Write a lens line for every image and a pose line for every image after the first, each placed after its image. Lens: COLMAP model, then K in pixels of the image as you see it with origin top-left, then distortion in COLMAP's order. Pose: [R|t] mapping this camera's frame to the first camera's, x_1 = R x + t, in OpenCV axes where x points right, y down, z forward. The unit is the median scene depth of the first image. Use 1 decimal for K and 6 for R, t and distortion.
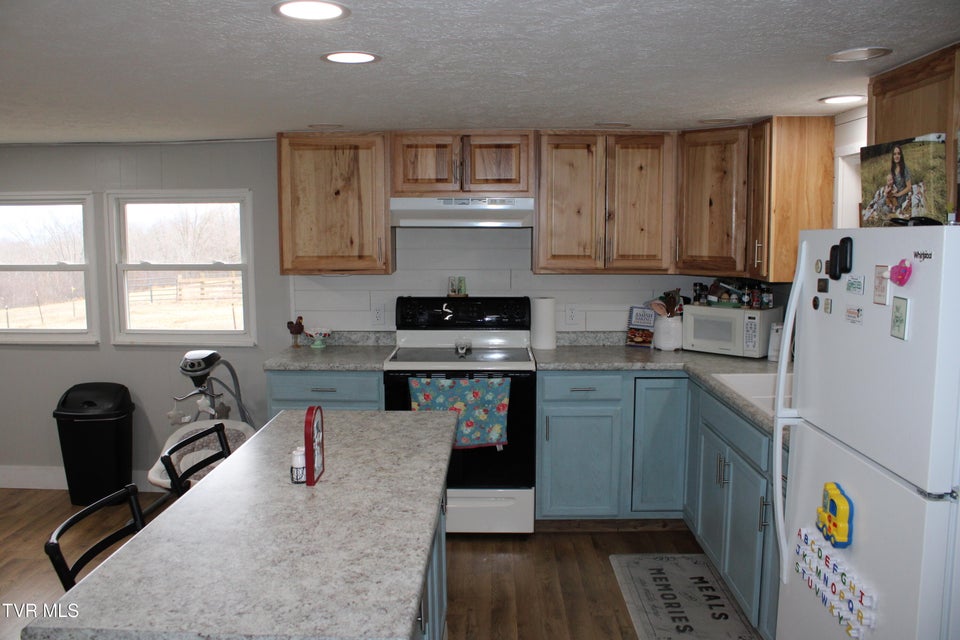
lens RADIAL K [[793.1, 0, 472.1], [0, 793.1, 323.4], [0, 0, 1]] dist [-0.172577, 0.152565]
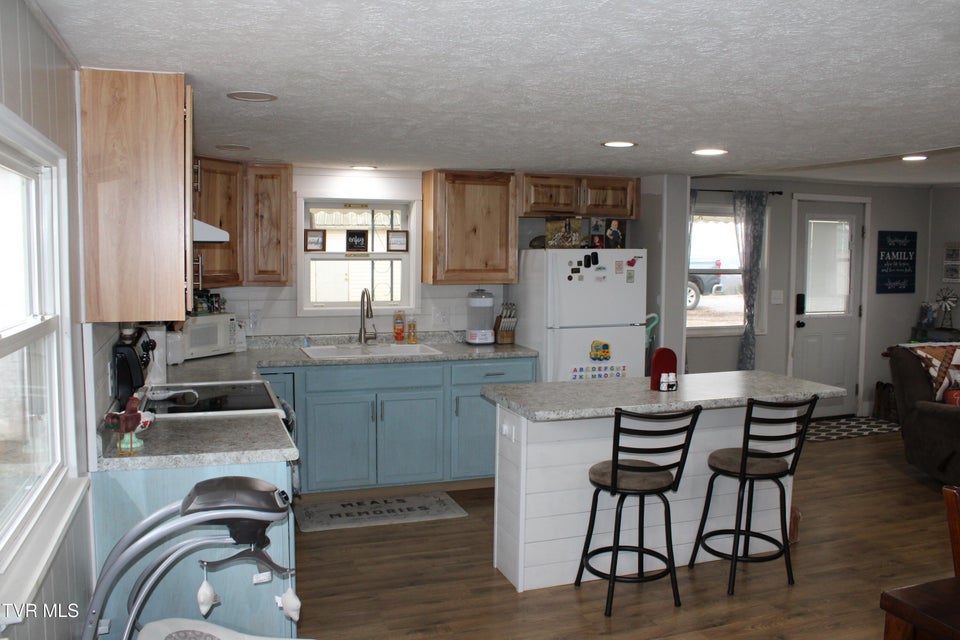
lens RADIAL K [[793.1, 0, 472.1], [0, 793.1, 323.4], [0, 0, 1]] dist [-0.172577, 0.152565]
pose [[-0.350233, -0.083623, 0.932922, -1.116209], [0.102838, 0.986552, 0.127038, -0.144146], [-0.931000, 0.140433, -0.336923, 1.306466]]
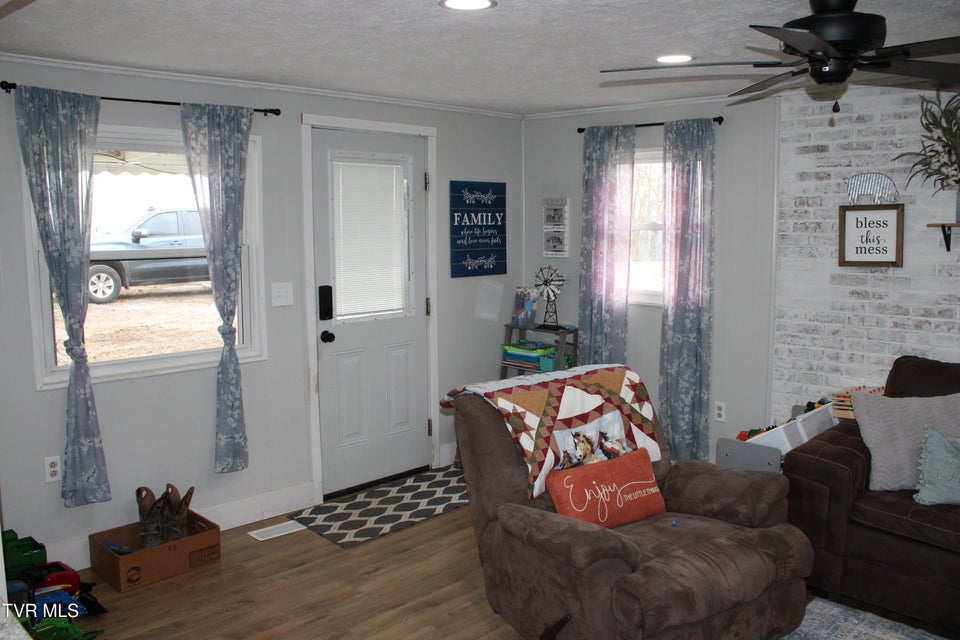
lens RADIAL K [[793.1, 0, 472.1], [0, 793.1, 323.4], [0, 0, 1]] dist [-0.172577, 0.152565]
pose [[-0.726938, -0.082410, 0.681741, -0.484625], [0.081336, 0.975452, 0.204643, -0.042558], [-0.681870, 0.204212, -0.702390, 0.468505]]
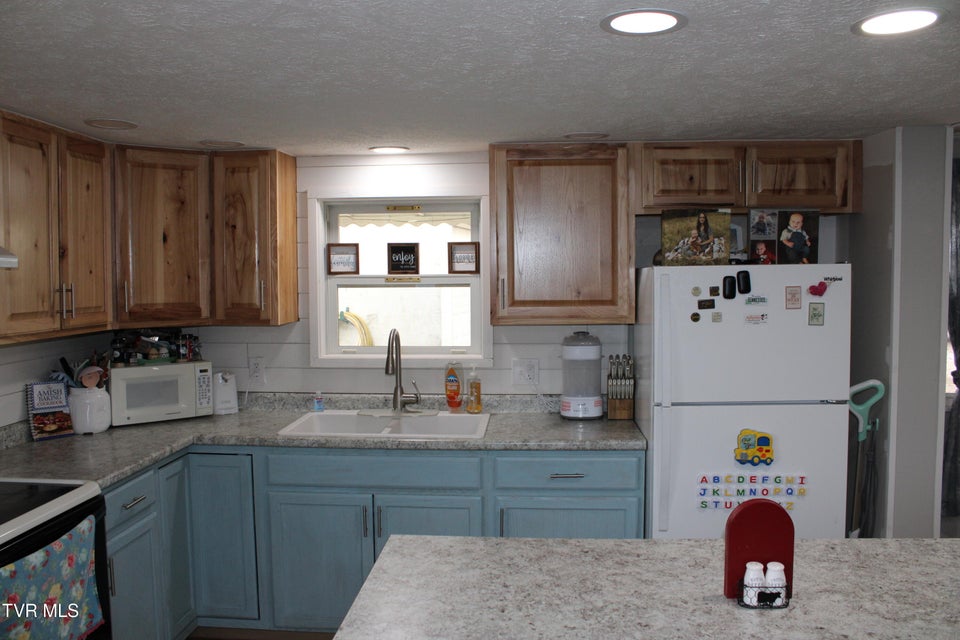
lens RADIAL K [[793.1, 0, 472.1], [0, 793.1, 323.4], [0, 0, 1]] dist [-0.172577, 0.152565]
pose [[0.053586, -0.061844, 0.996646, -0.608104], [0.123441, 0.990835, 0.054846, -0.086814], [-0.990904, 0.120088, 0.060729, 0.787610]]
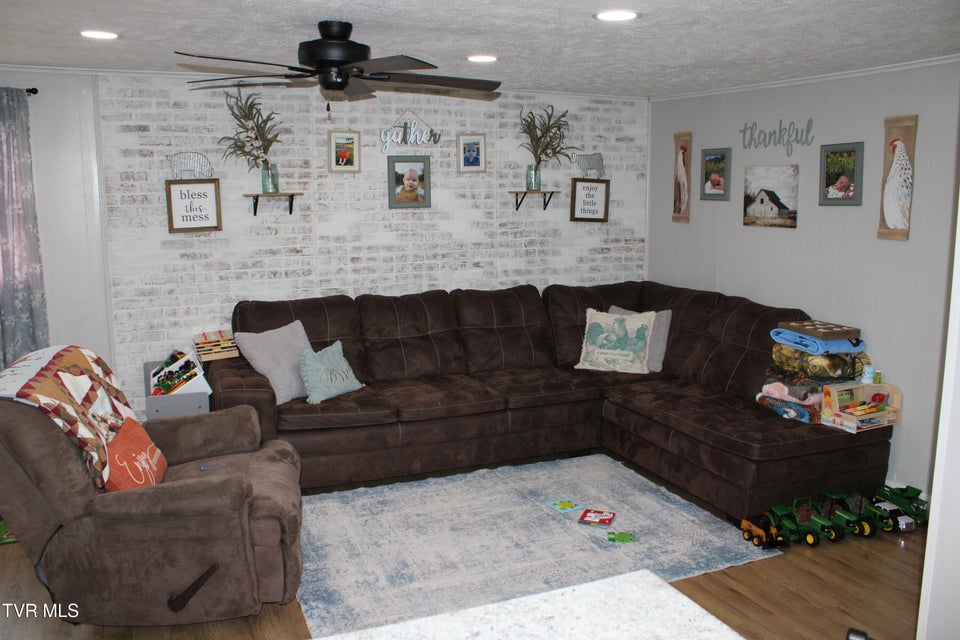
lens RADIAL K [[793.1, 0, 472.1], [0, 793.1, 323.4], [0, 0, 1]] dist [-0.172577, 0.152565]
pose [[-0.908320, 0.067482, -0.412796, 0.014448], [-0.047580, 0.963824, 0.262257, -0.069693], [0.415561, 0.257854, -0.872250, 0.682765]]
